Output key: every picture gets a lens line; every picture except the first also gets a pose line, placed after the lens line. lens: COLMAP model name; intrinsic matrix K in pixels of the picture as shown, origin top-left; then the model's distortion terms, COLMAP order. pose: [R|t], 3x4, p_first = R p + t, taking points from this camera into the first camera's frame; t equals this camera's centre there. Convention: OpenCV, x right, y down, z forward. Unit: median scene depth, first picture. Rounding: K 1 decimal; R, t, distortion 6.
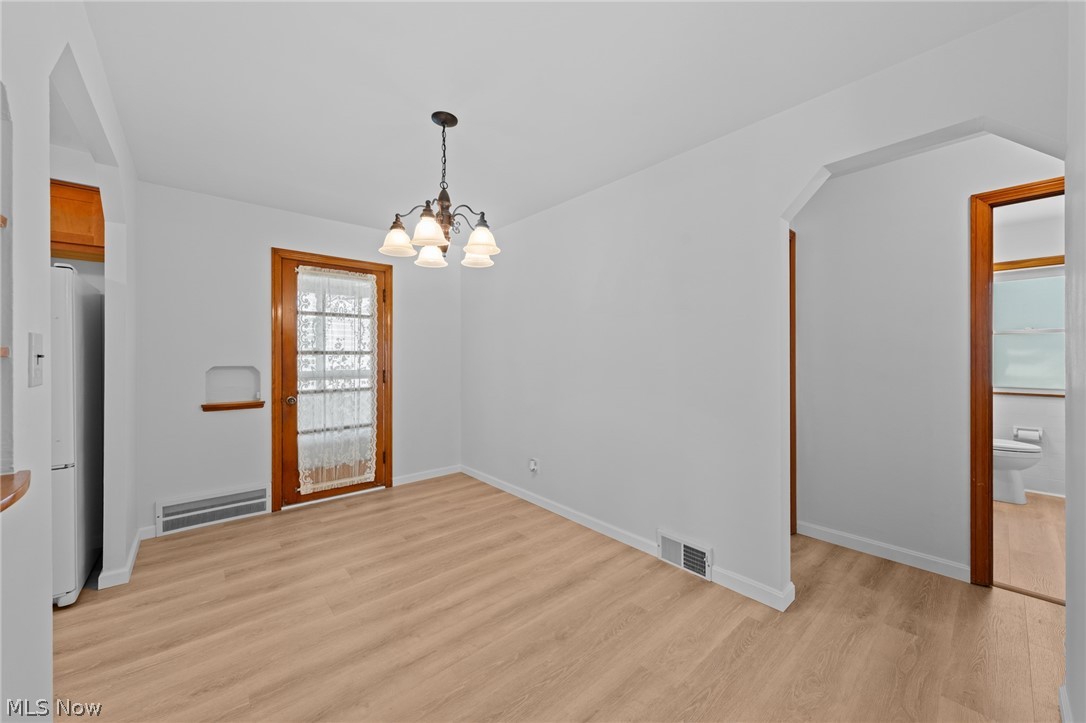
lens RADIAL K [[400.8, 0, 557.5], [0, 400.8, 363.1], [0, 0, 1]] dist [-0.001558, -0.000072]
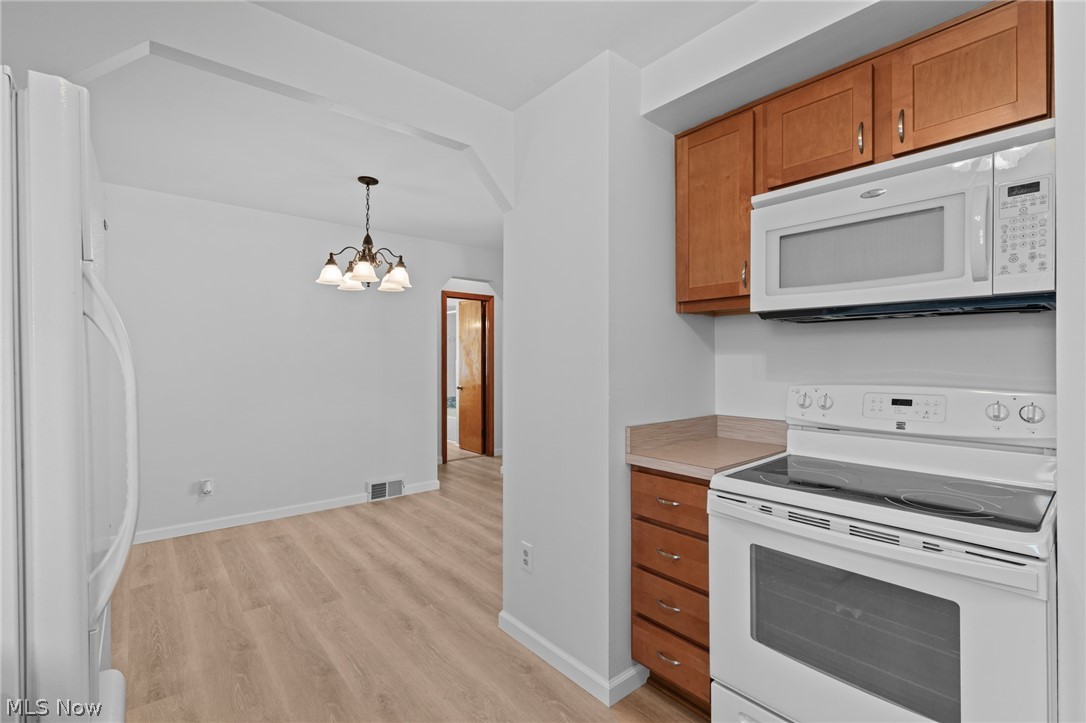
lens RADIAL K [[477.9, 0, 542.5], [0, 477.9, 366.3], [0, 0, 1]] dist [-0.002462, 0.000208]
pose [[0.035681, -0.010045, 0.999313, -1.163343], [0.014006, 0.999856, 0.009550, -0.006957], [-0.999265, 0.013656, 0.035816, 0.248609]]
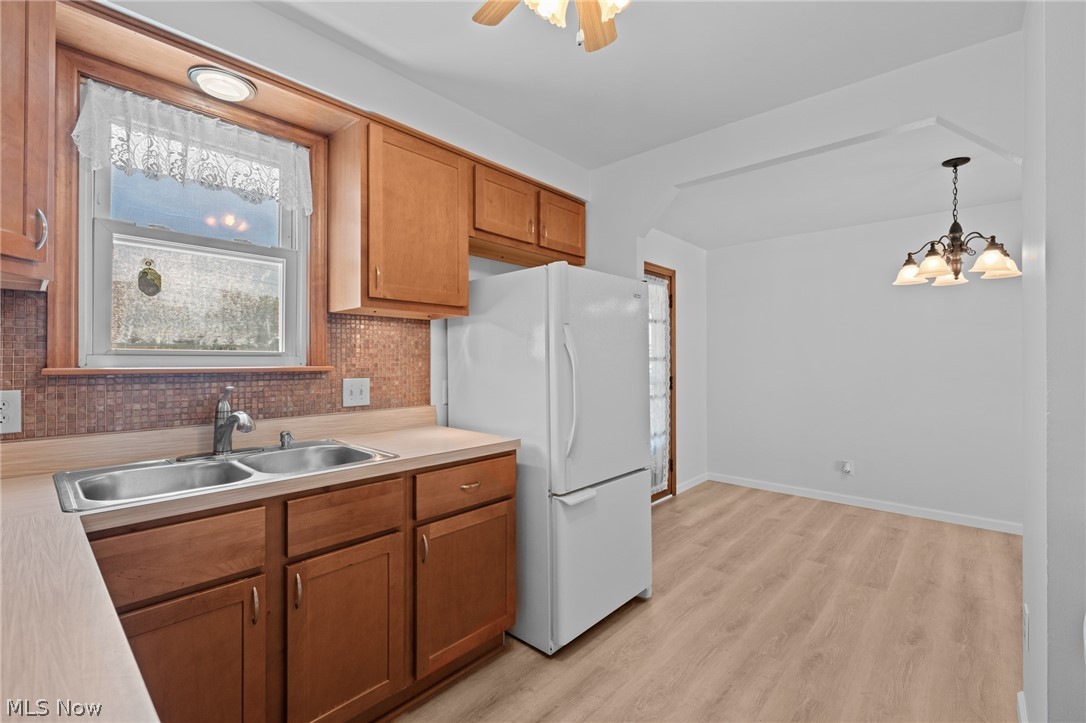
lens RADIAL K [[477.9, 0, 550.0], [0, 477.9, 353.4], [0, 0, 1]] dist [-0.002462, 0.000208]
pose [[0.994011, -0.001192, 0.109270, -1.040676], [0.004451, 0.999553, -0.029580, -0.004119], [-0.109186, 0.029889, 0.993572, -0.163566]]
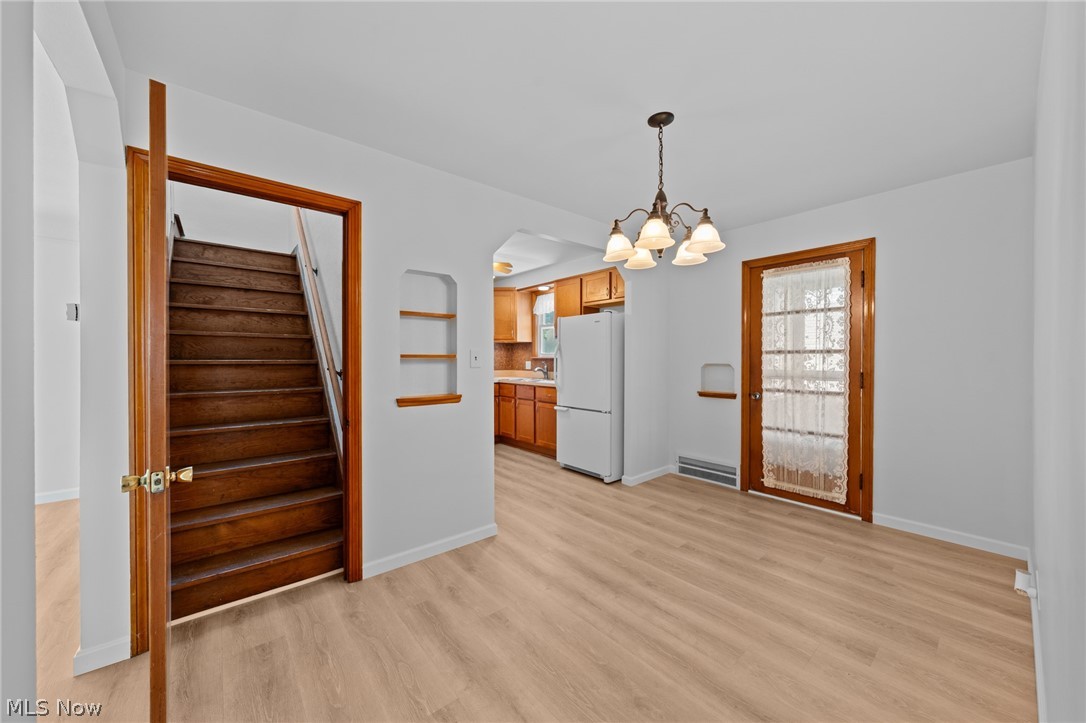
lens RADIAL K [[400.8, 0, 542.4], [0, 400.8, 358.5], [0, 0, 1]] dist [-0.001558, -0.000072]
pose [[-0.045474, 0.001883, -0.998964, 0.478046], [-0.012875, 0.999914, 0.002471, -0.004420], [0.998883, 0.012974, -0.045446, 0.485853]]
